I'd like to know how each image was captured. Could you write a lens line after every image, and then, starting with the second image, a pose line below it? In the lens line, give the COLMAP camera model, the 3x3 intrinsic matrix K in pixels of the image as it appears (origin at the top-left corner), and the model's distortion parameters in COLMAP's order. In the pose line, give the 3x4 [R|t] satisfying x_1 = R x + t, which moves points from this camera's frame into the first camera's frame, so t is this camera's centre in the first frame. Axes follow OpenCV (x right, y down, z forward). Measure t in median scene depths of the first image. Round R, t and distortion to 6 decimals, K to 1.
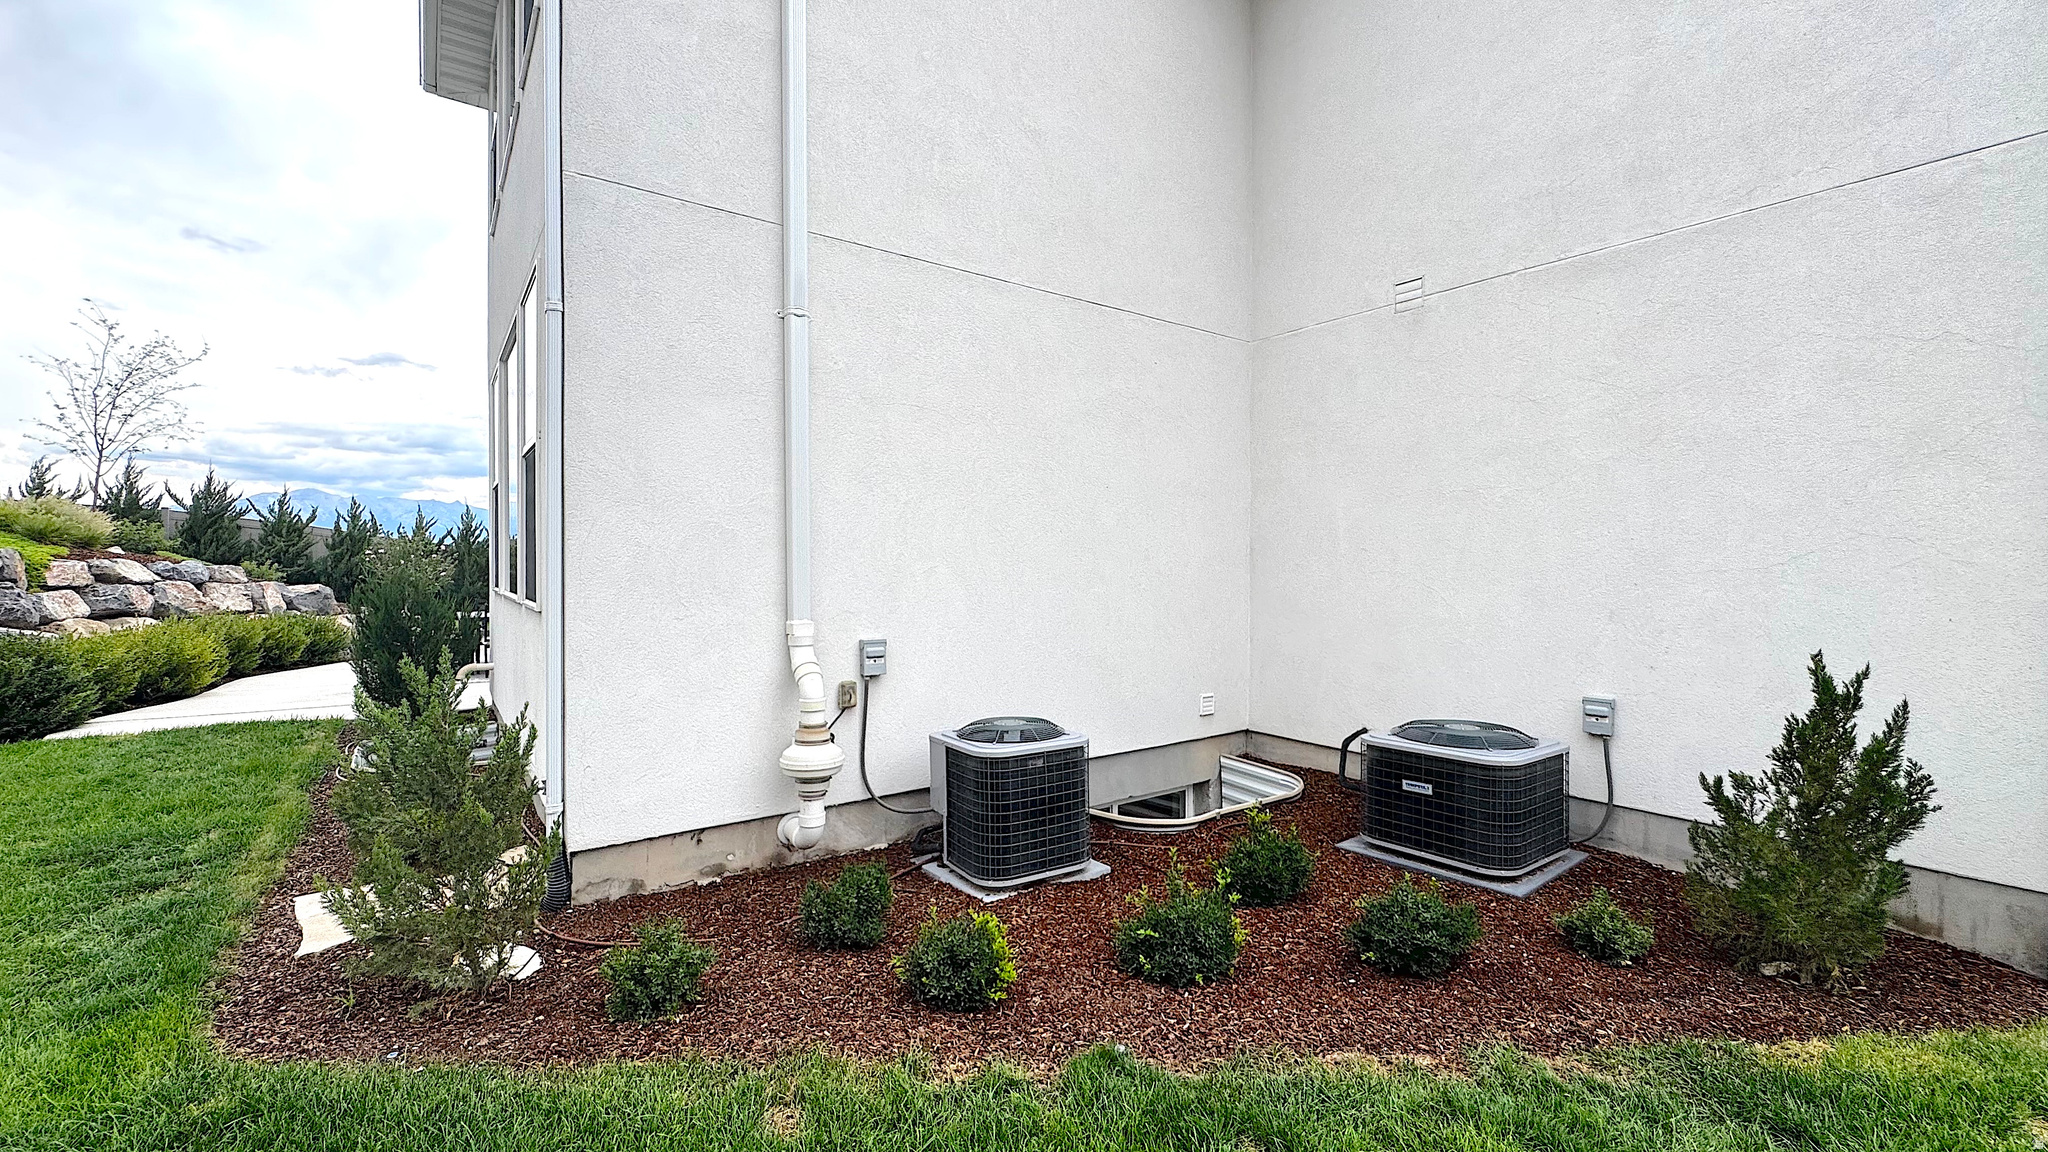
lens RADIAL K [[816.7, 0, 1024.0], [0, 816.7, 576.0], [0, 0, 1]] dist [-0.000351, 0.000277]
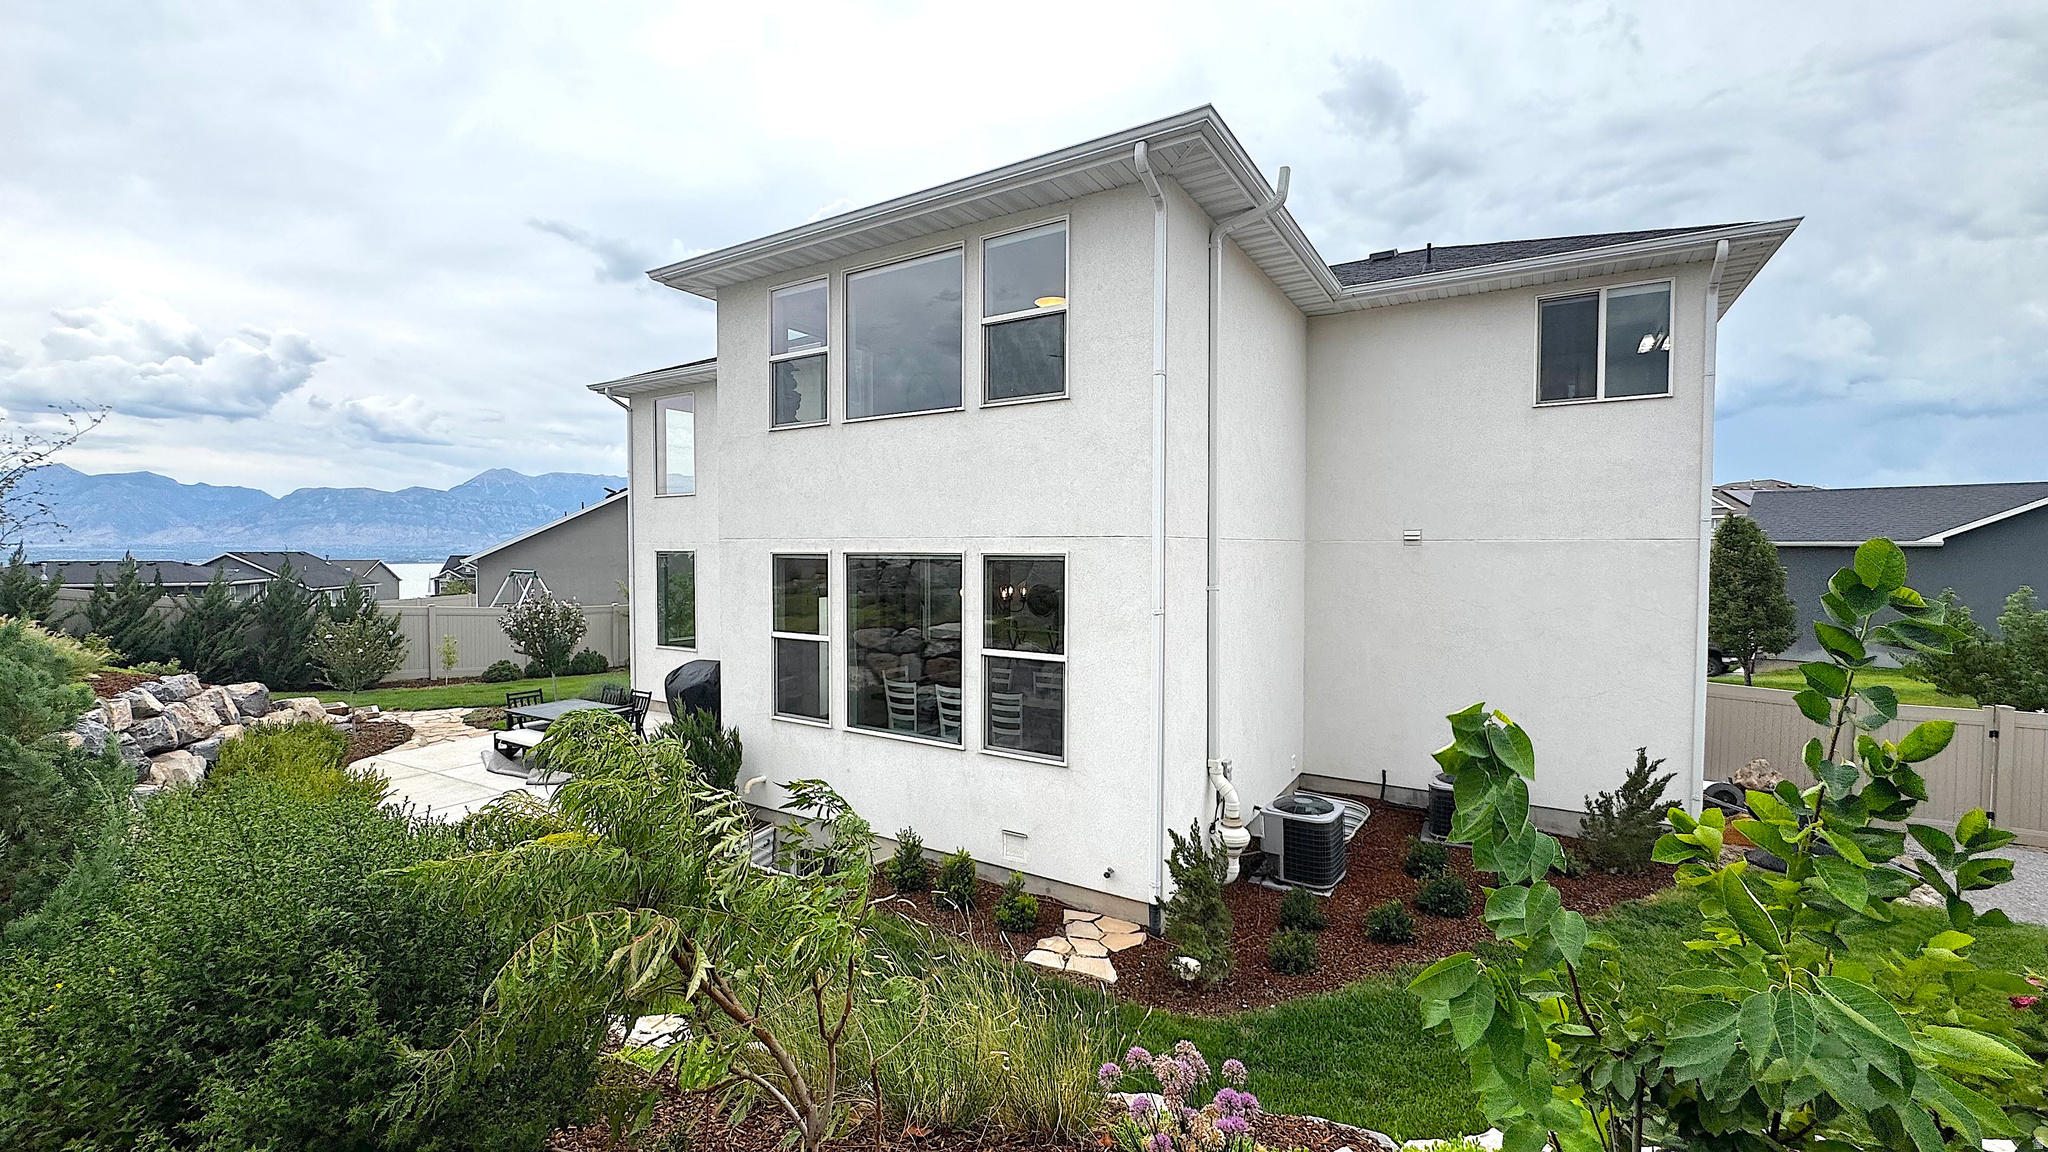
lens RADIAL K [[816.7, 0, 1024.0], [0, 816.7, 576.0], [0, 0, 1]] dist [-0.000351, 0.000277]
pose [[0.928964, -0.017193, 0.369772, -0.522468], [0.009679, 0.999707, 0.022169, -0.154353], [-0.370045, -0.017015, 0.928858, -0.200521]]
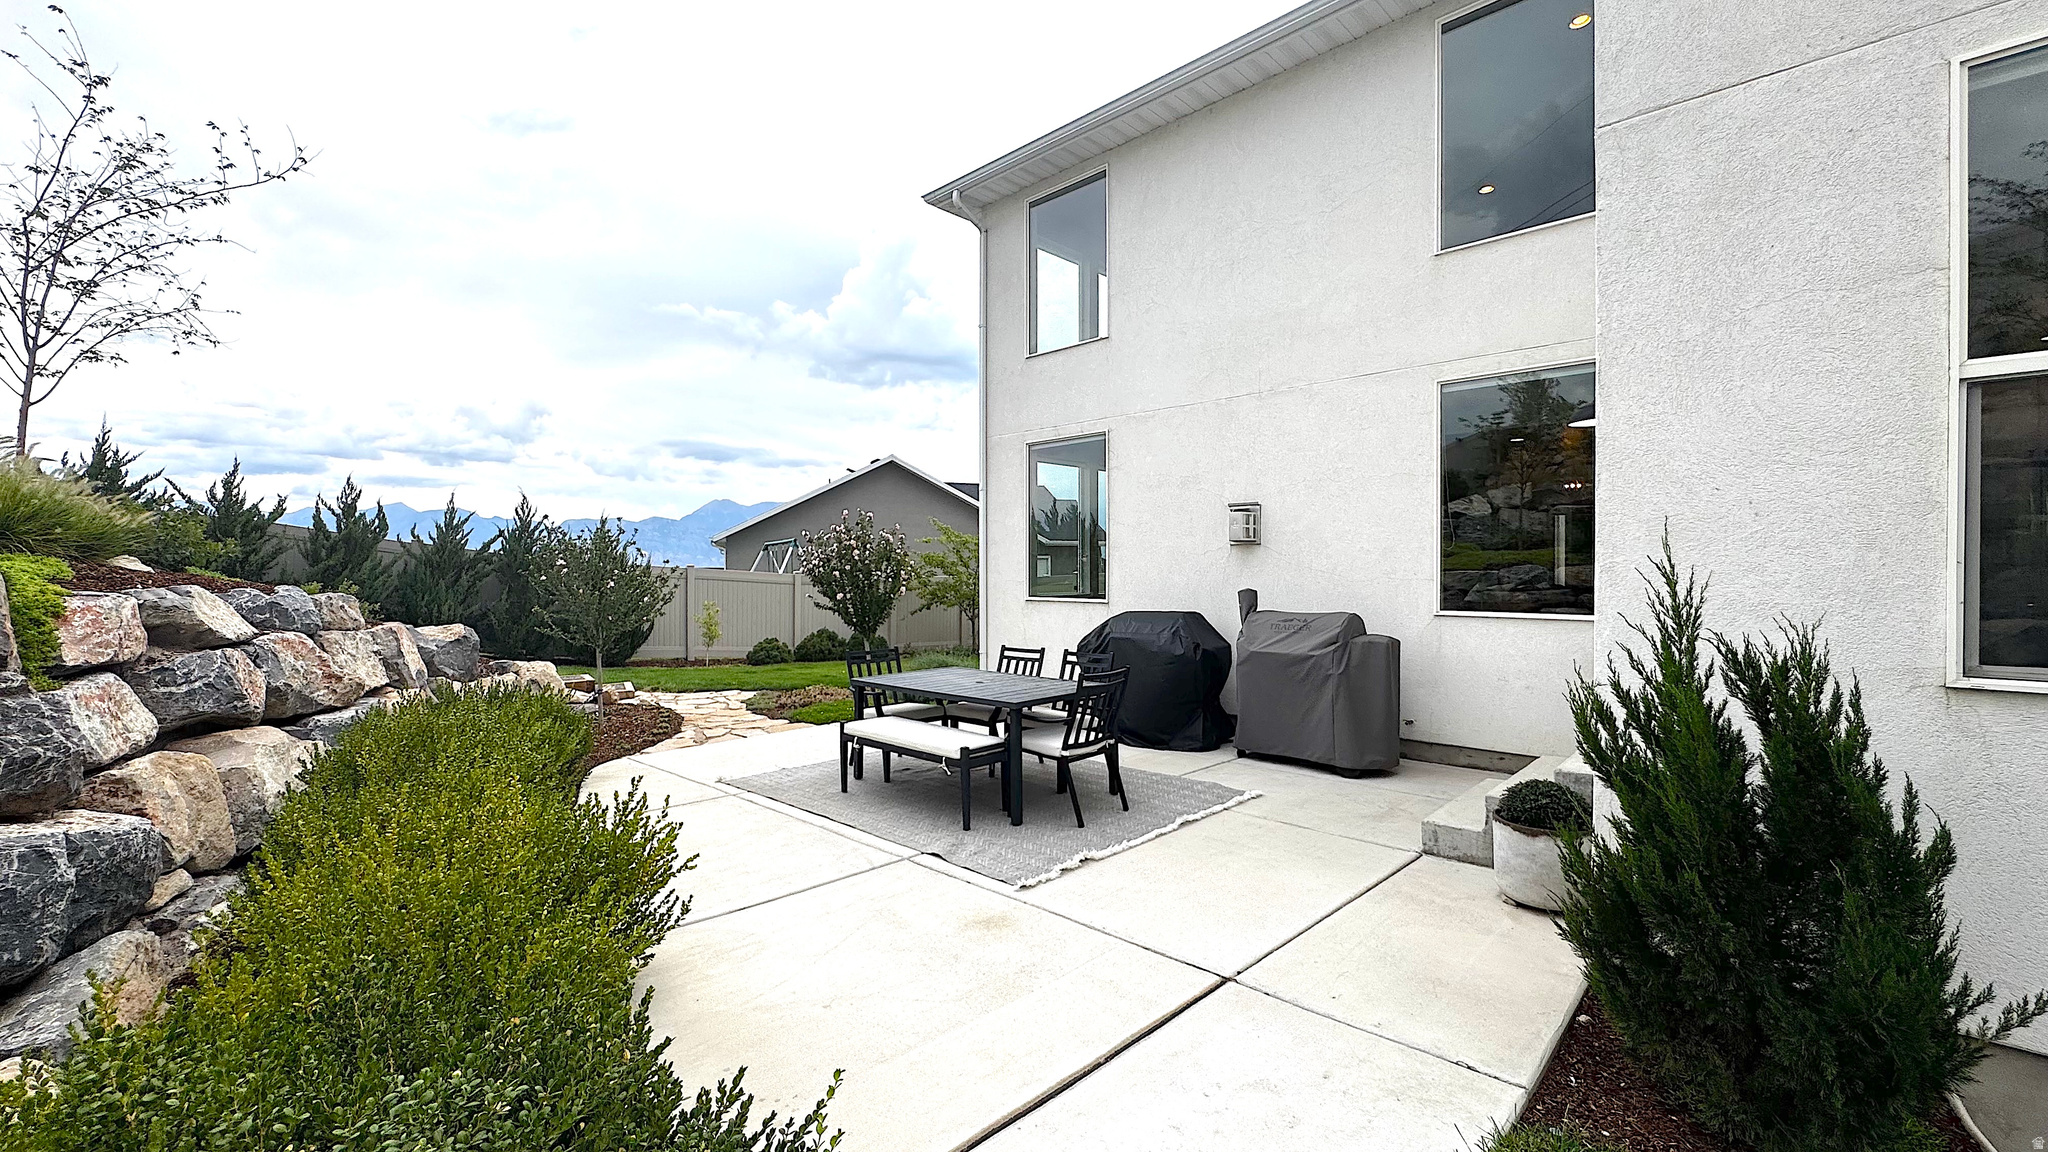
lens RADIAL K [[816.7, 0, 1024.0], [0, 816.7, 576.0], [0, 0, 1]] dist [-0.000351, 0.000277]
pose [[0.986289, -0.007731, 0.164844, -0.751924], [0.008895, 0.999940, -0.006326, -0.019288], [-0.164785, 0.007705, 0.986299, 0.518137]]
